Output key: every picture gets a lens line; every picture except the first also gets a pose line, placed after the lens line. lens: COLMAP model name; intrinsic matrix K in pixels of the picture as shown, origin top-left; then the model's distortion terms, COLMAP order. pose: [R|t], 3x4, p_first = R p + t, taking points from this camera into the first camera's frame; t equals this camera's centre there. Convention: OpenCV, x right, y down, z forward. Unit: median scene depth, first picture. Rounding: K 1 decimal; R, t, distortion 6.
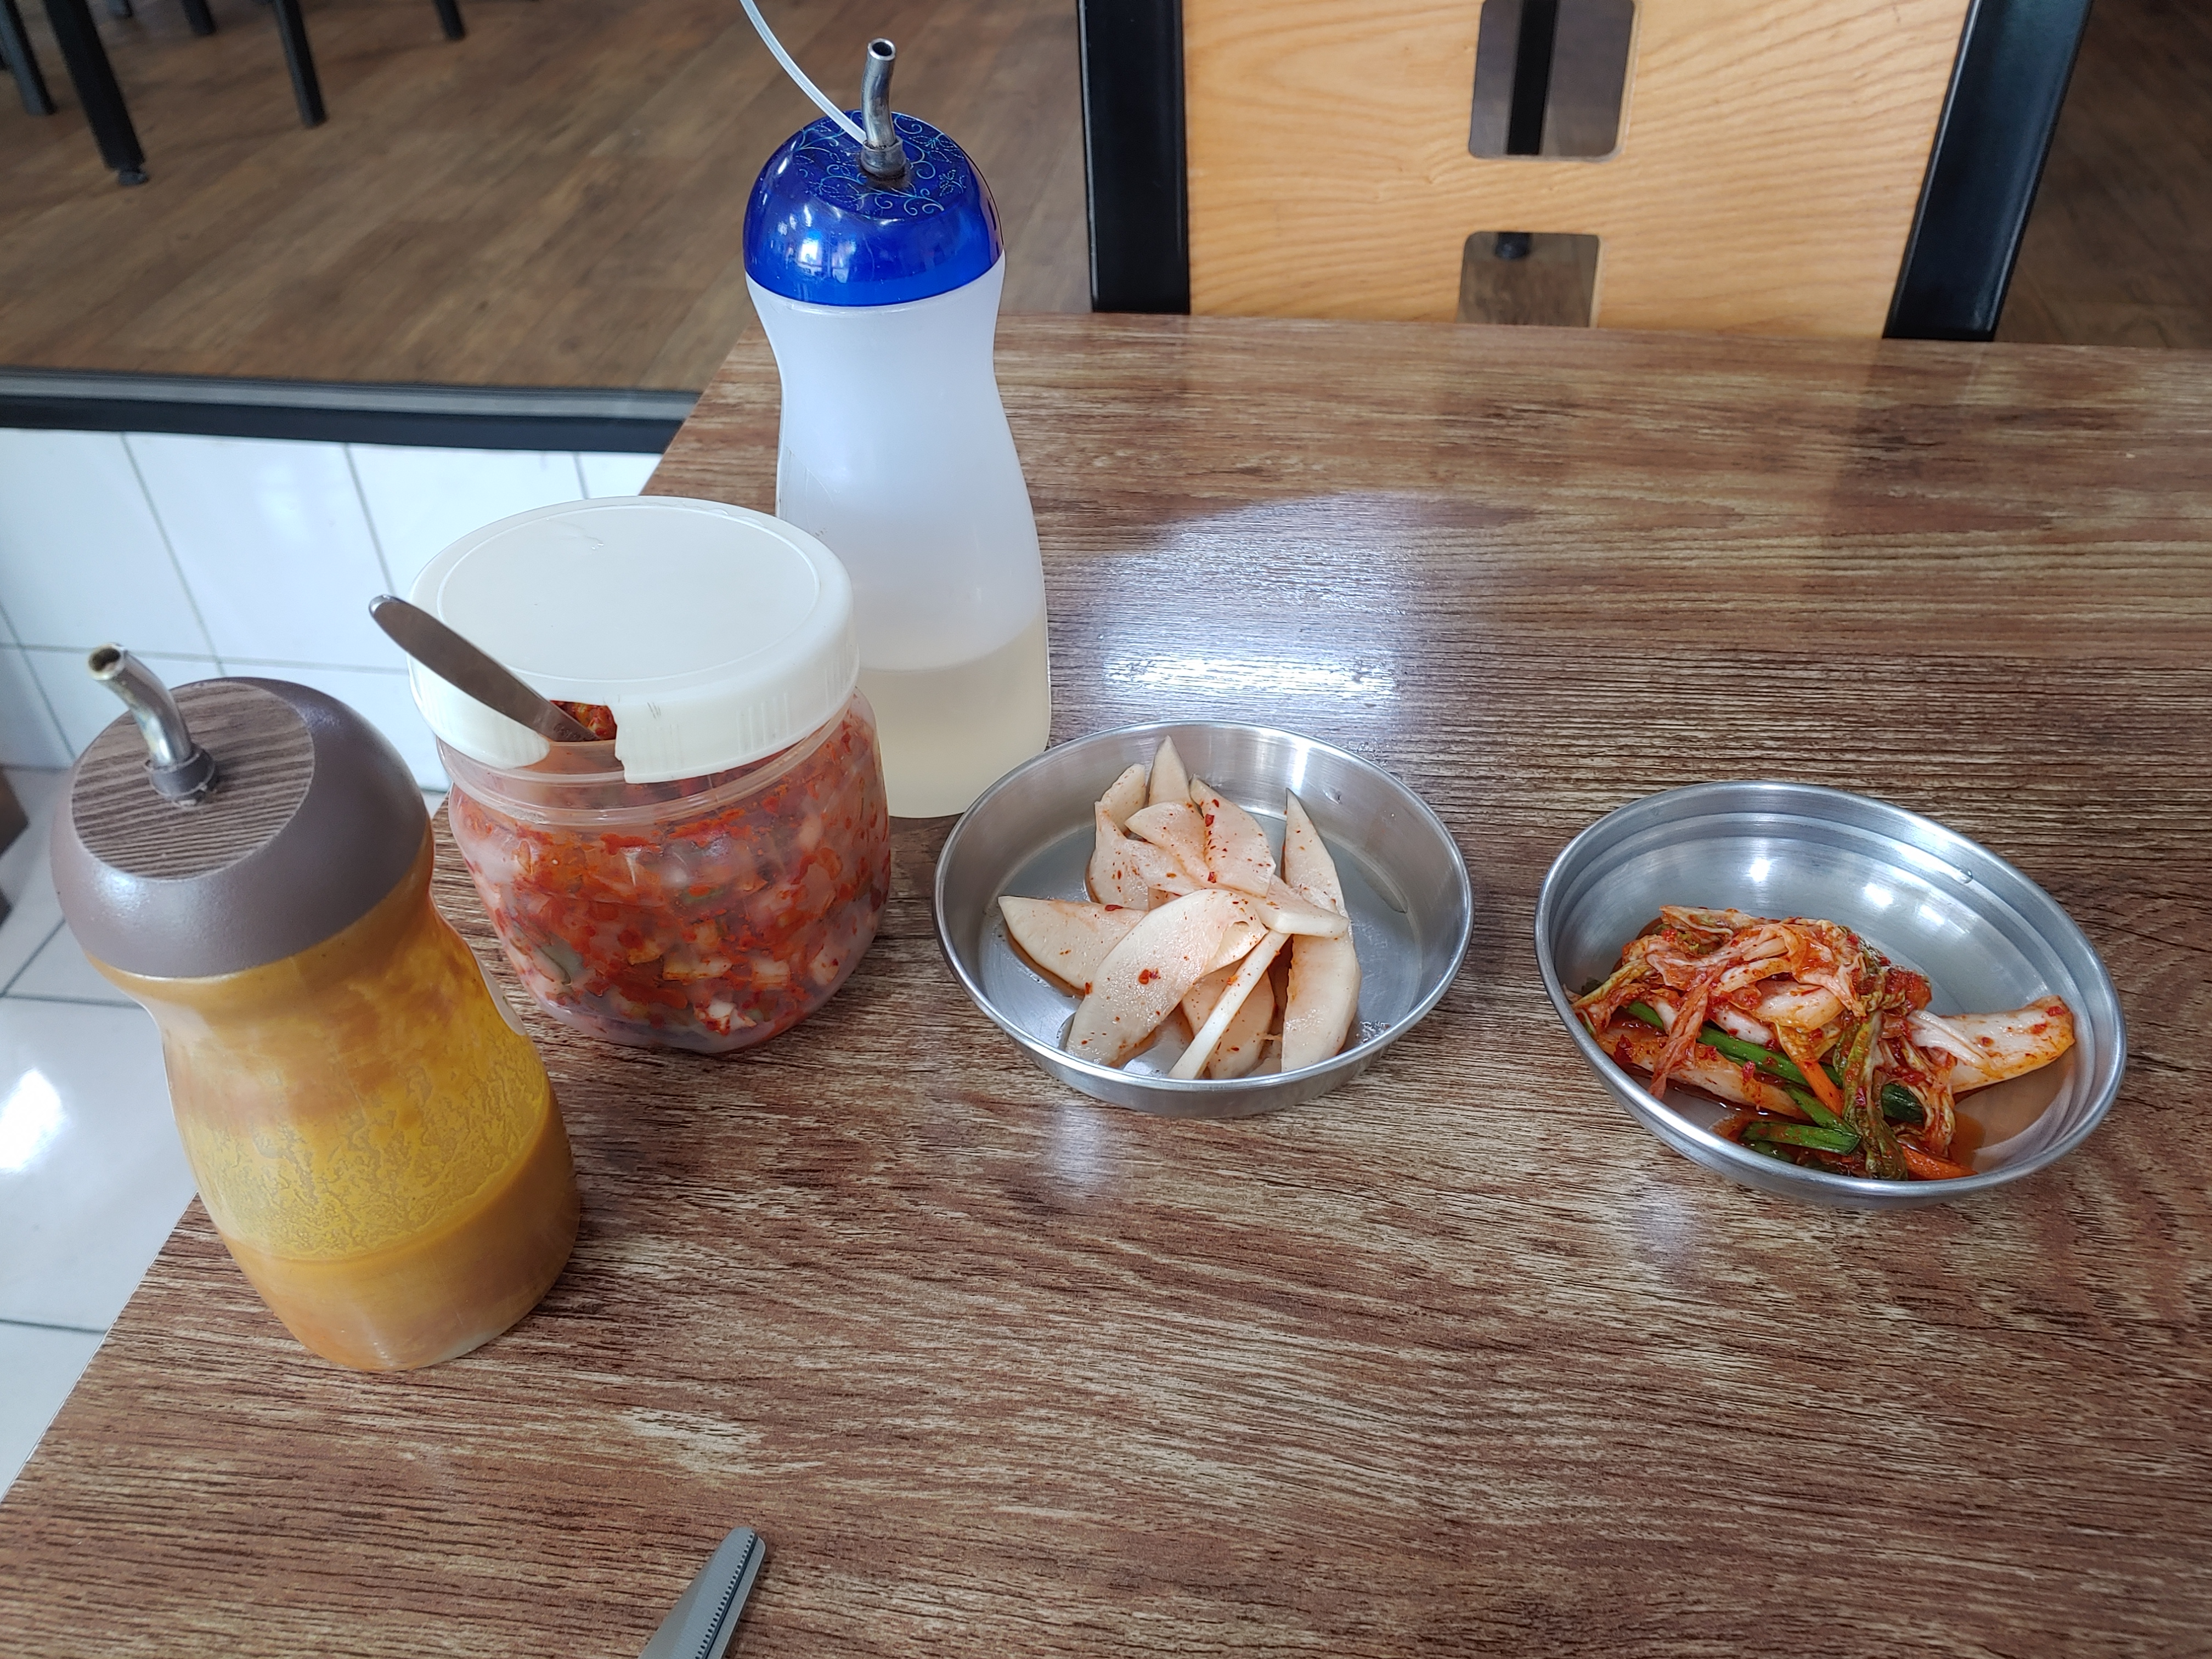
lens RADIAL K [[1843.8, 0, 1106.0], [0, 1843.8, 829.5], [0, 0, 1]] dist [0.049308, -0.000902]
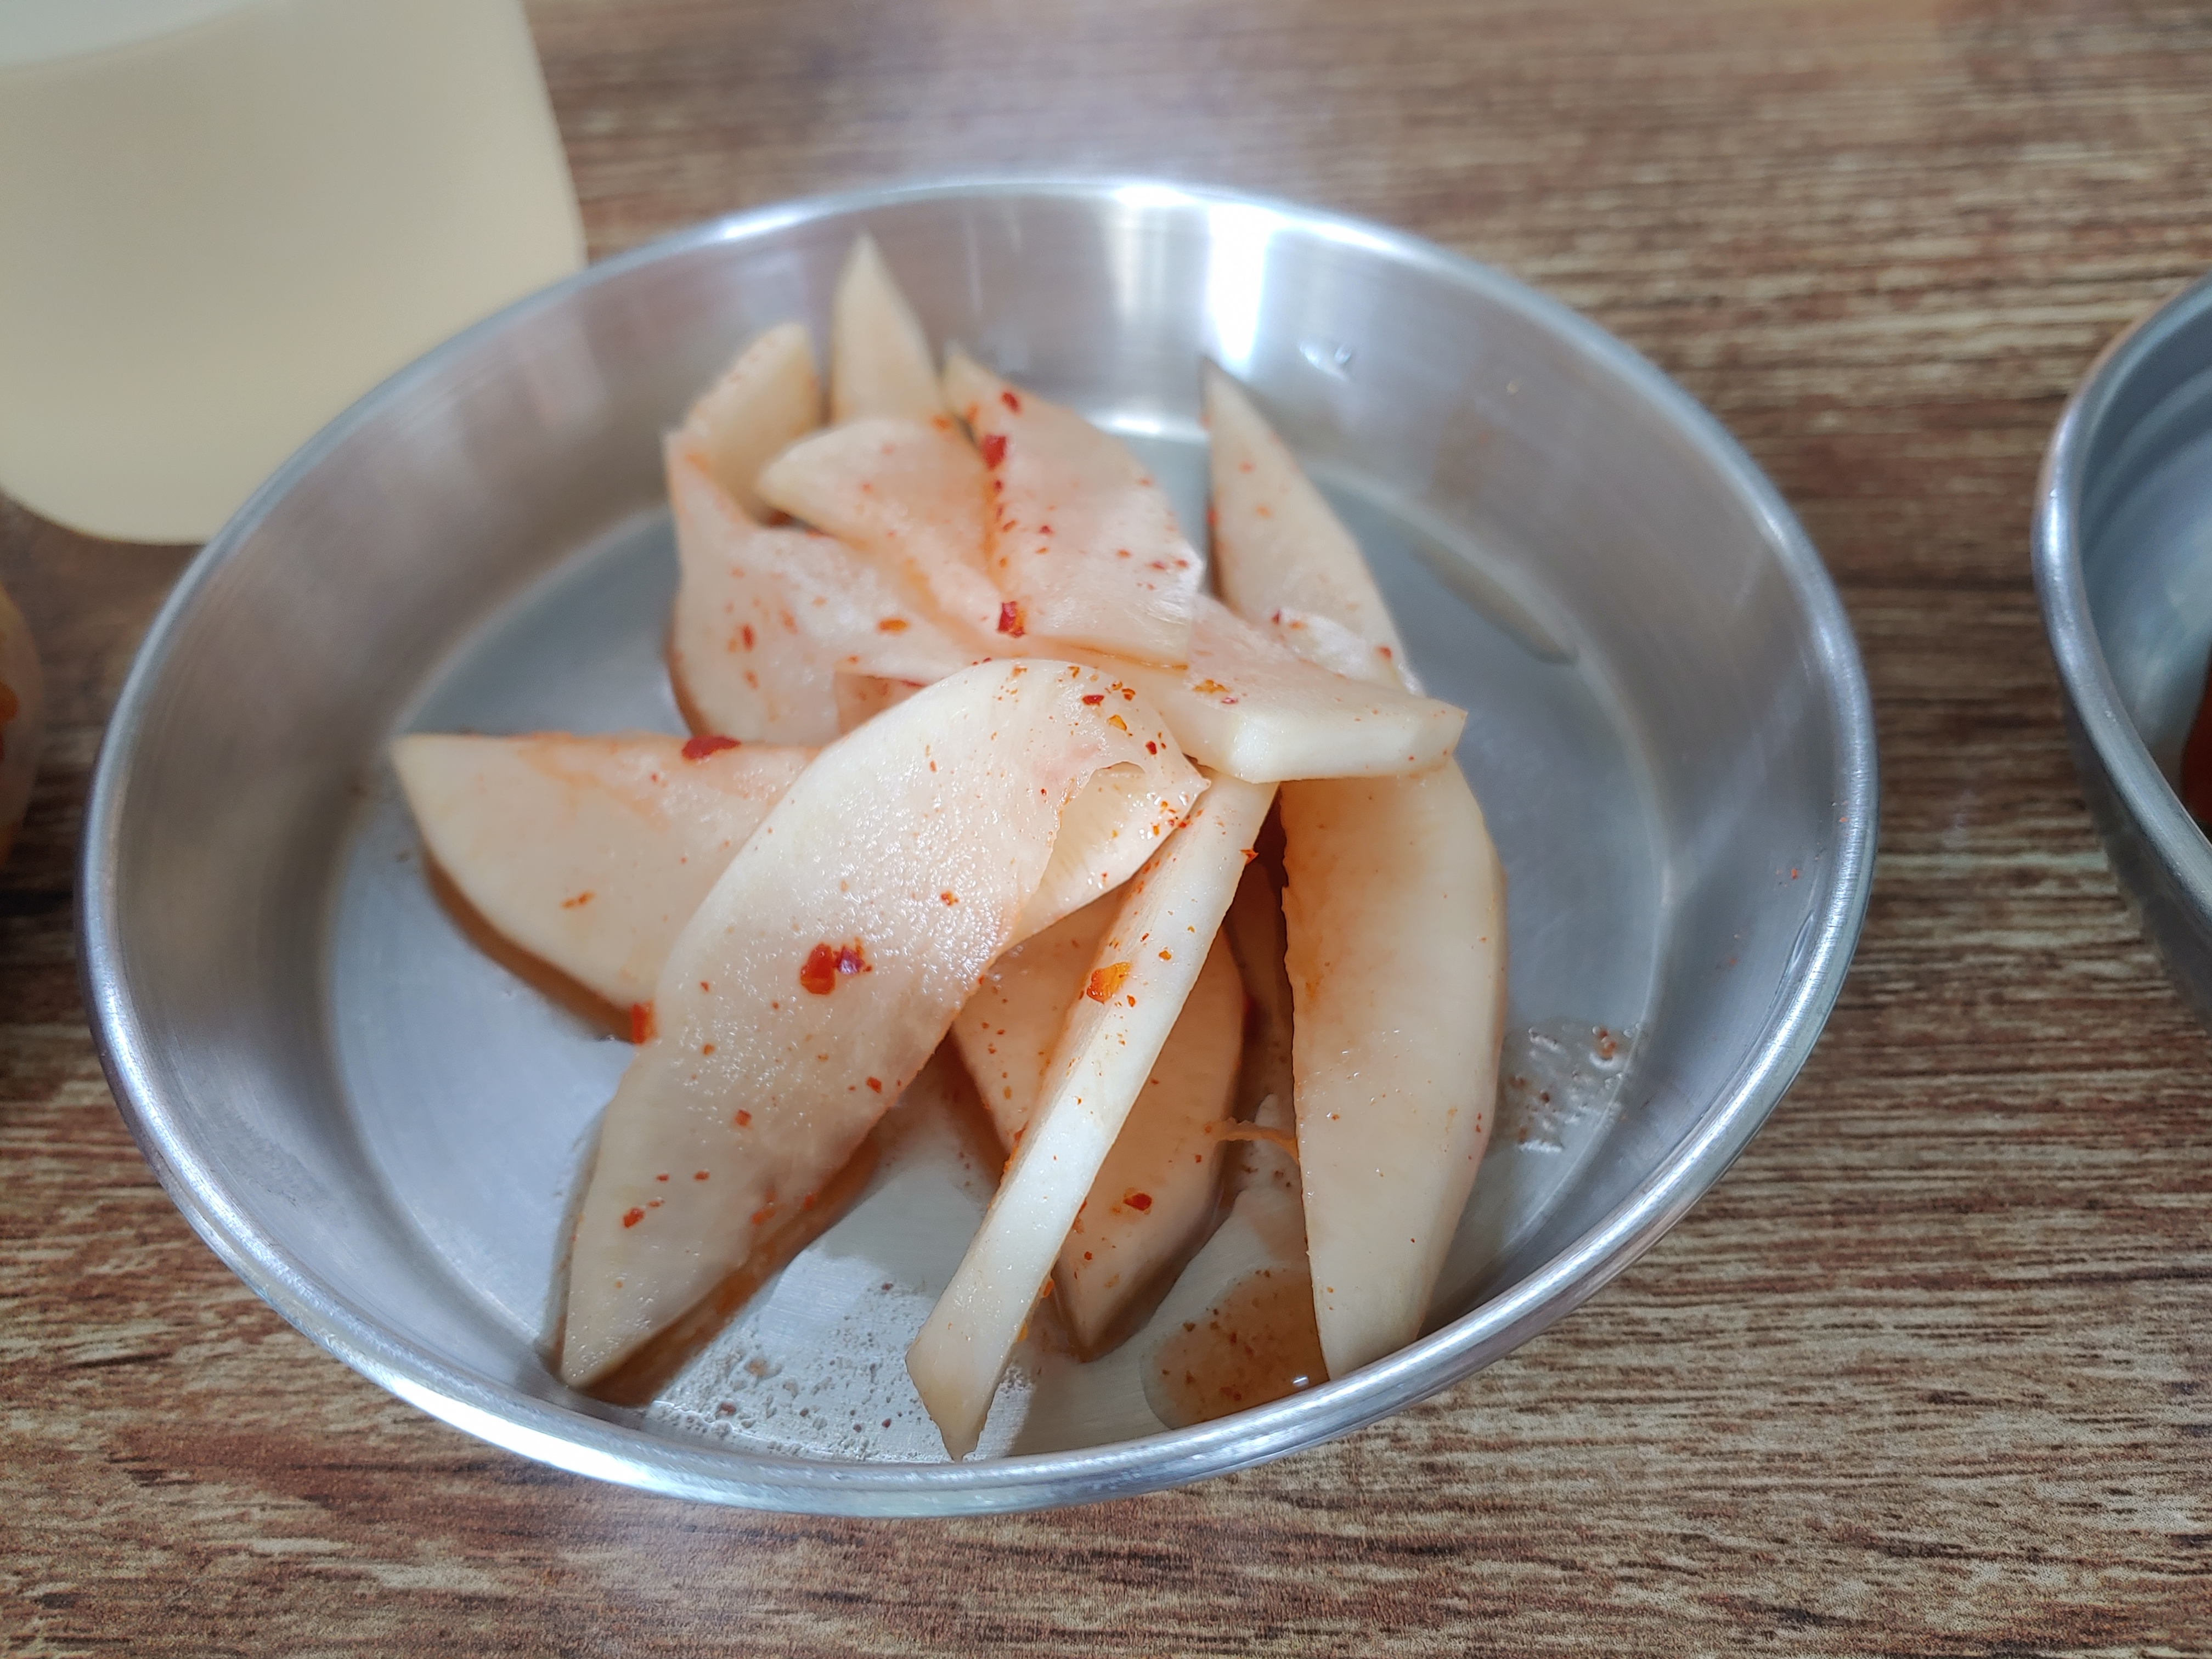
lens RADIAL K [[1616.6, 0, 1106.0], [0, 1616.6, 829.5], [0, 0, 1]] dist [-0.022225, 0.002118]
pose [[0.992591, -0.107028, 0.057521, 0.056232], [0.096542, 0.982141, 0.161489, 0.019101], [-0.073777, -0.154739, 0.985197, 0.752664]]
